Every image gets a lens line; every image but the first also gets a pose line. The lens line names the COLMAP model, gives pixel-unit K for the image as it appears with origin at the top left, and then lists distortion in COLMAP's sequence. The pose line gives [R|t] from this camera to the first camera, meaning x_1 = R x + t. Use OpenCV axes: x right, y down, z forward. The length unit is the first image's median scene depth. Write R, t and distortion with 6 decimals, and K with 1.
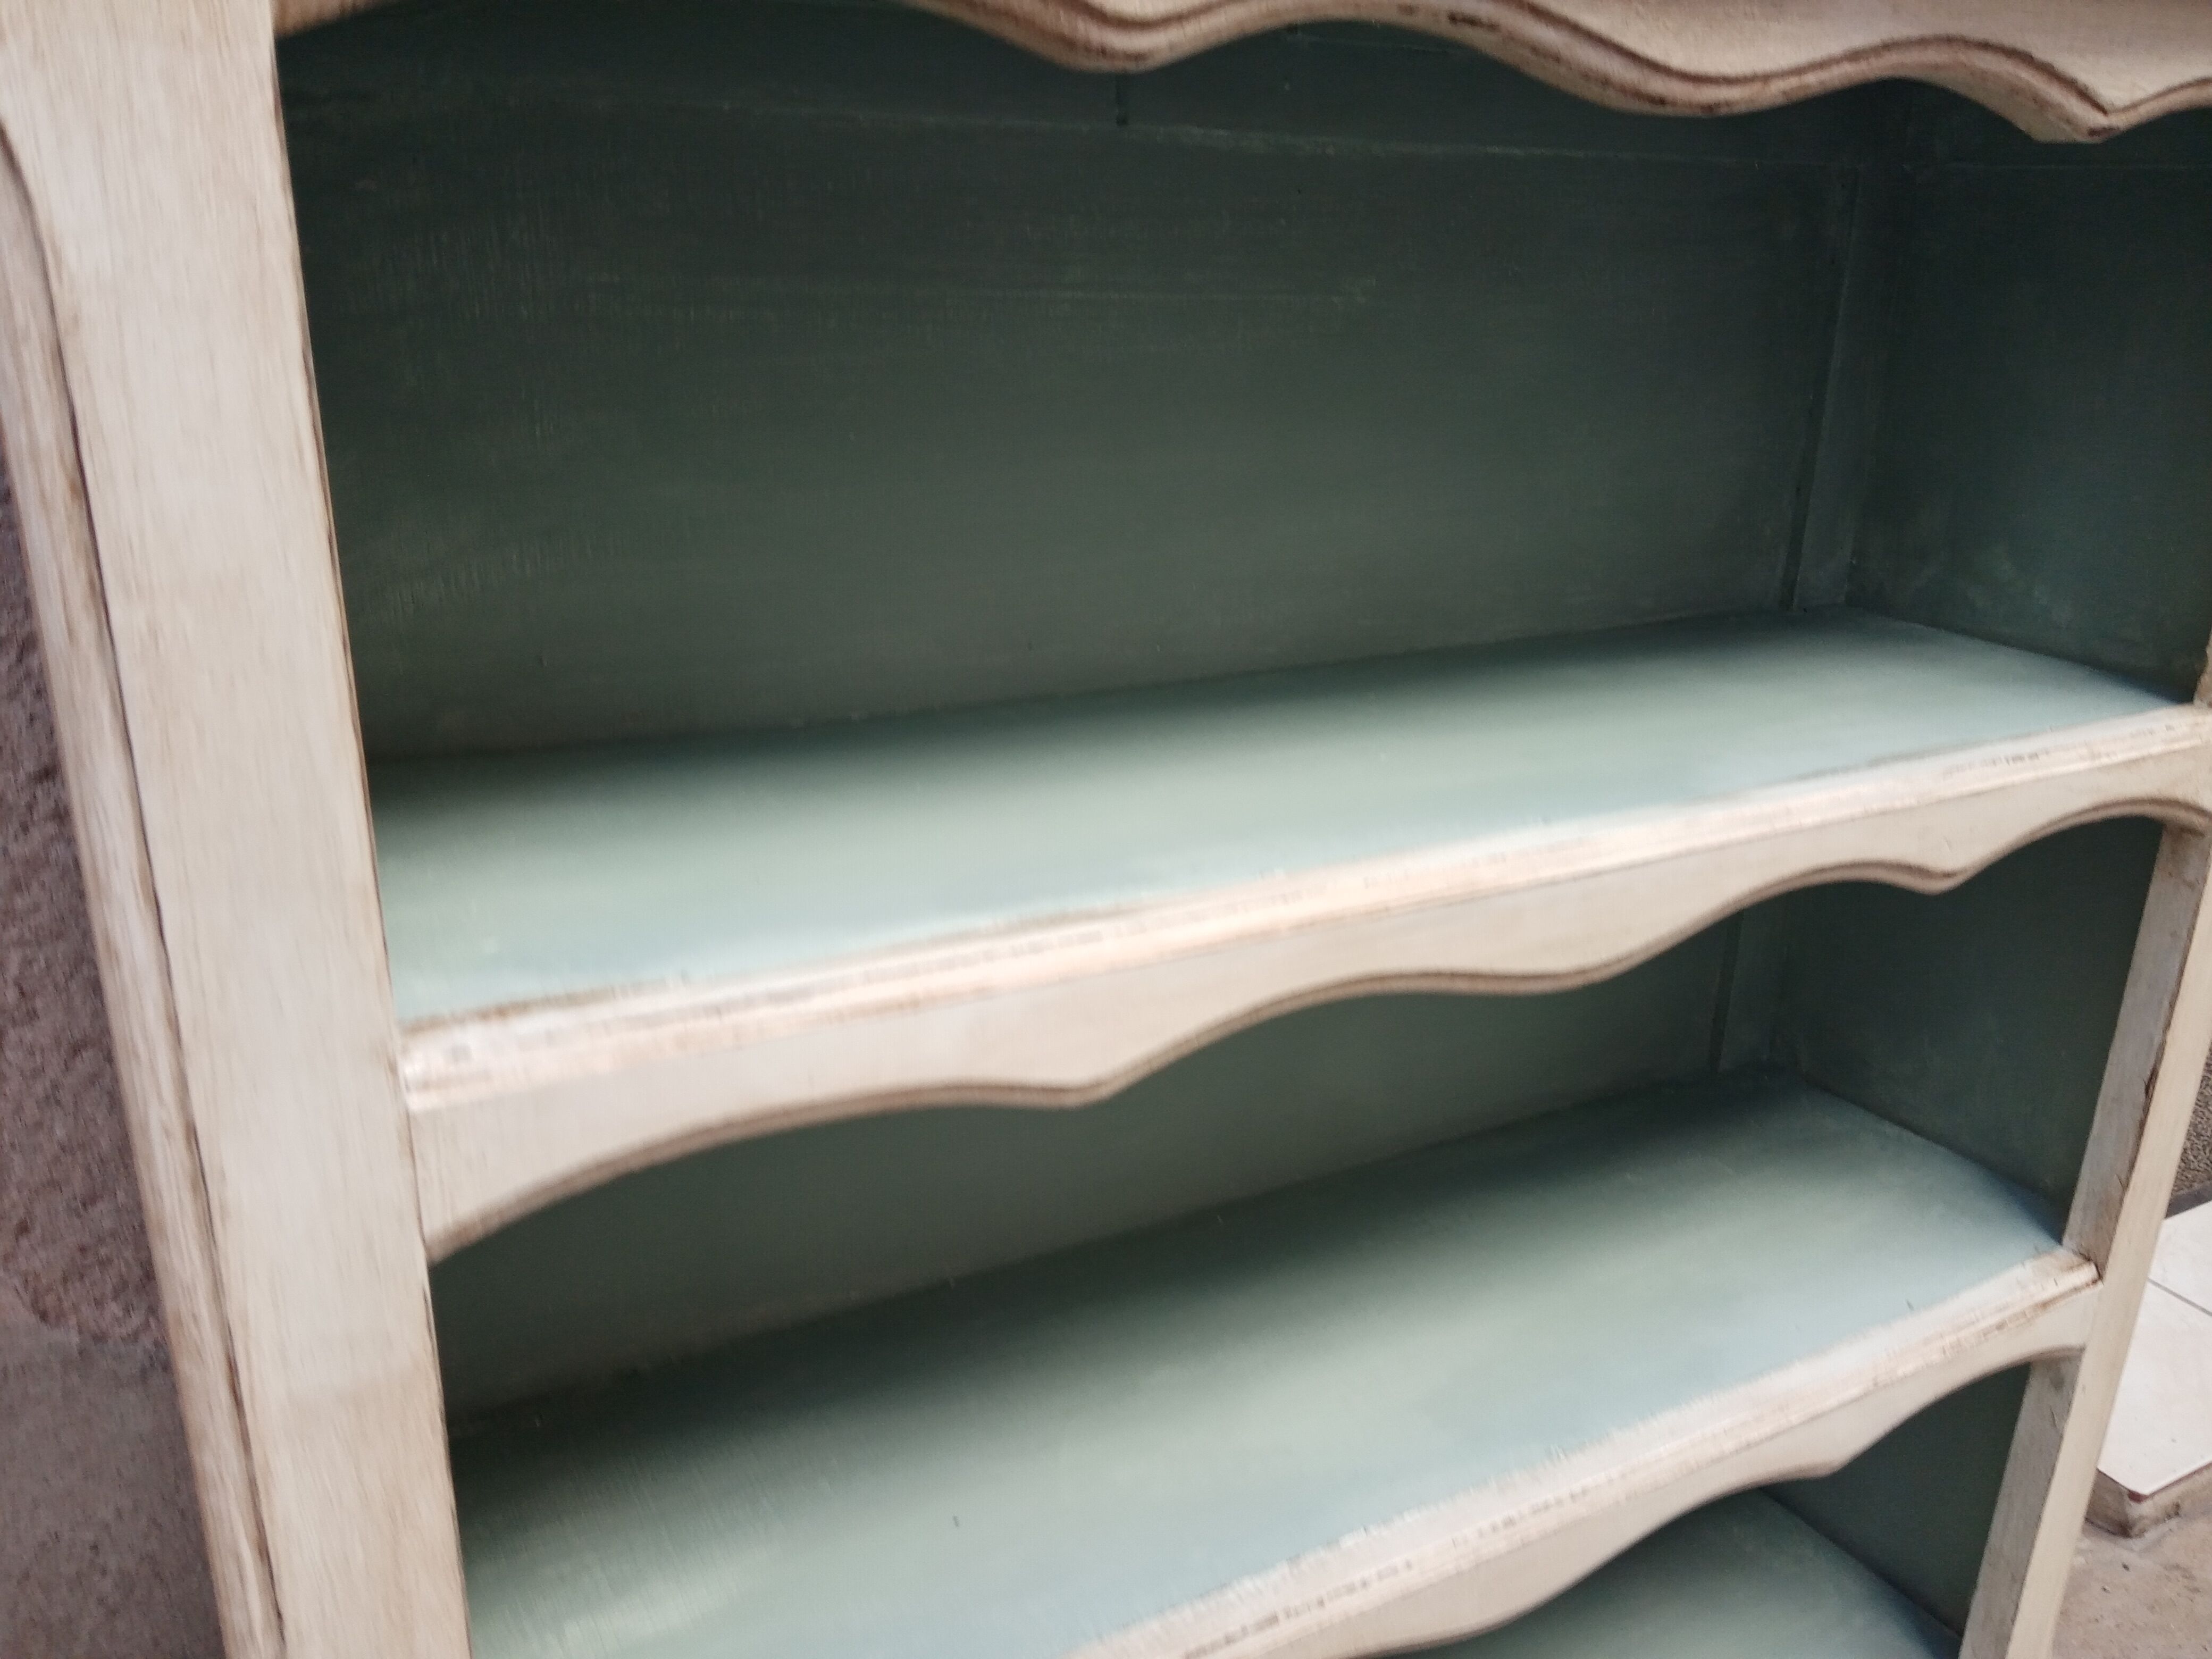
lens RADIAL K [[1749.2, 0, 1096.2], [0, 1749.2, 845.7], [0, 0, 1]] dist [0.021194, -0.052125]
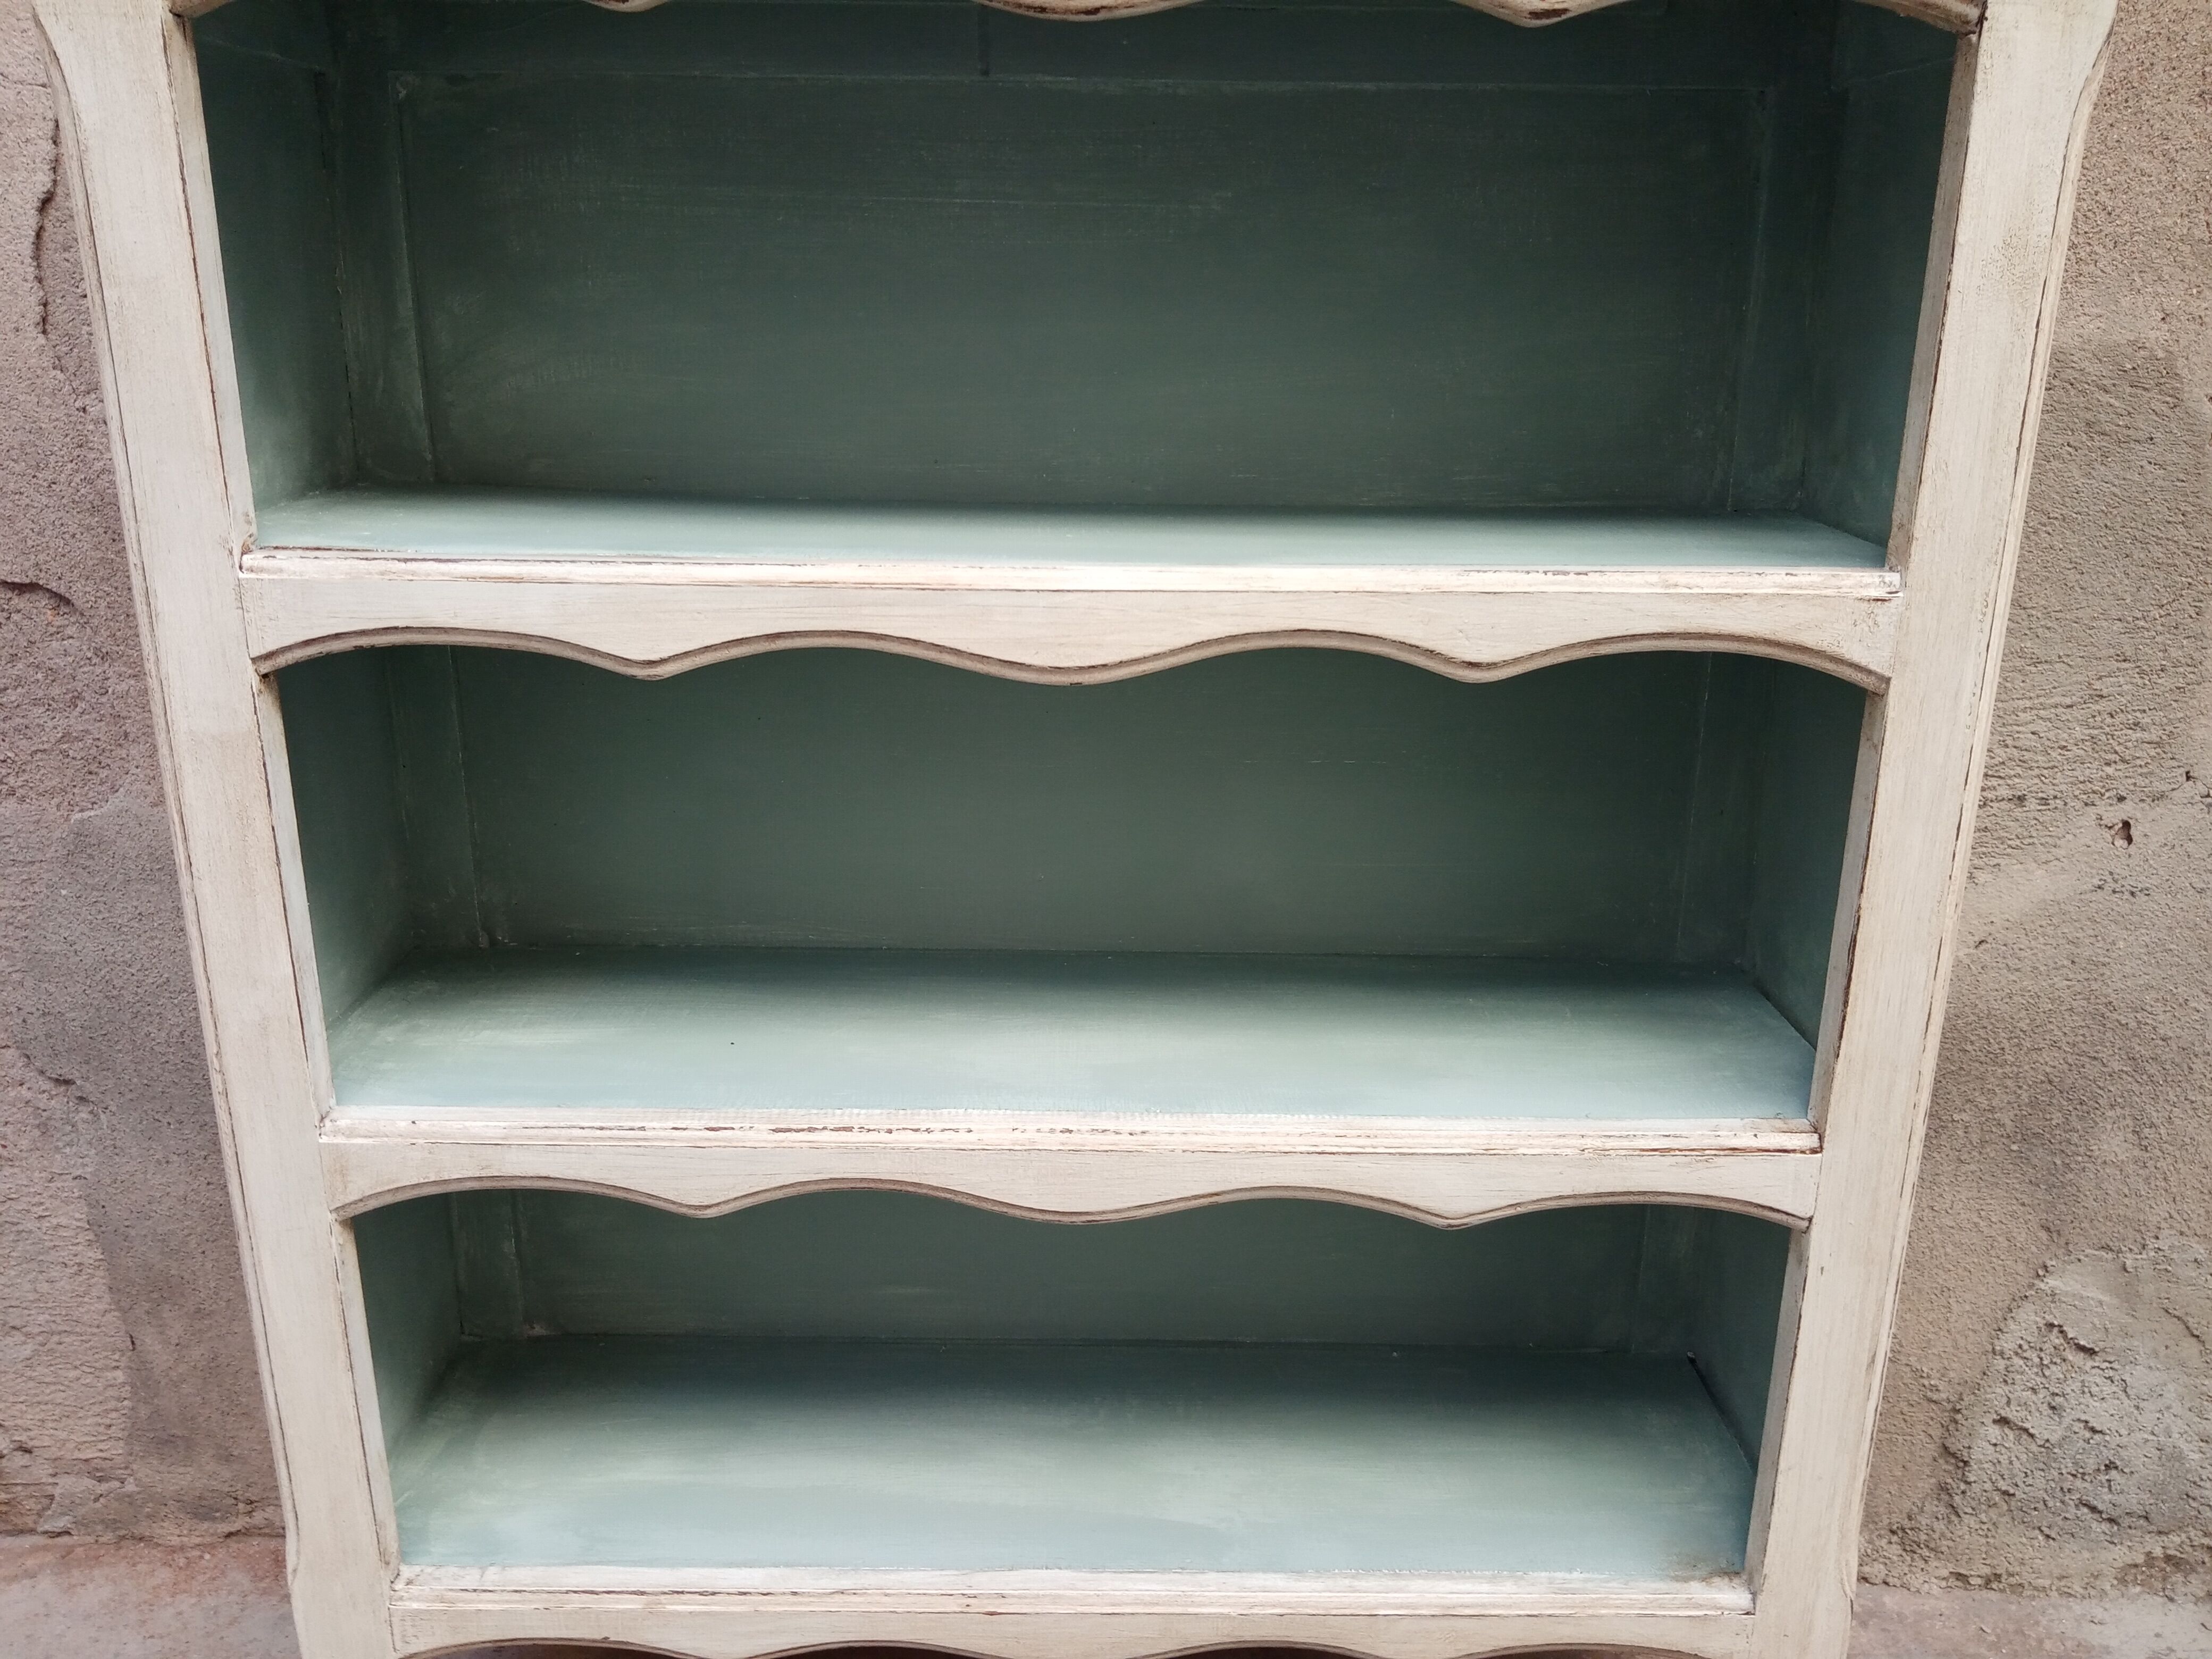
lens RADIAL K [[1749.2, 0, 1122.7], [0, 1749.2, 843.6], [0, 0, 1]] dist [0.021194, -0.052125]
pose [[0.871588, 0.136080, -0.470973, 0.878813], [-0.157633, 0.987477, -0.006402, 0.187474], [0.464204, 0.079821, 0.882124, -0.150845]]
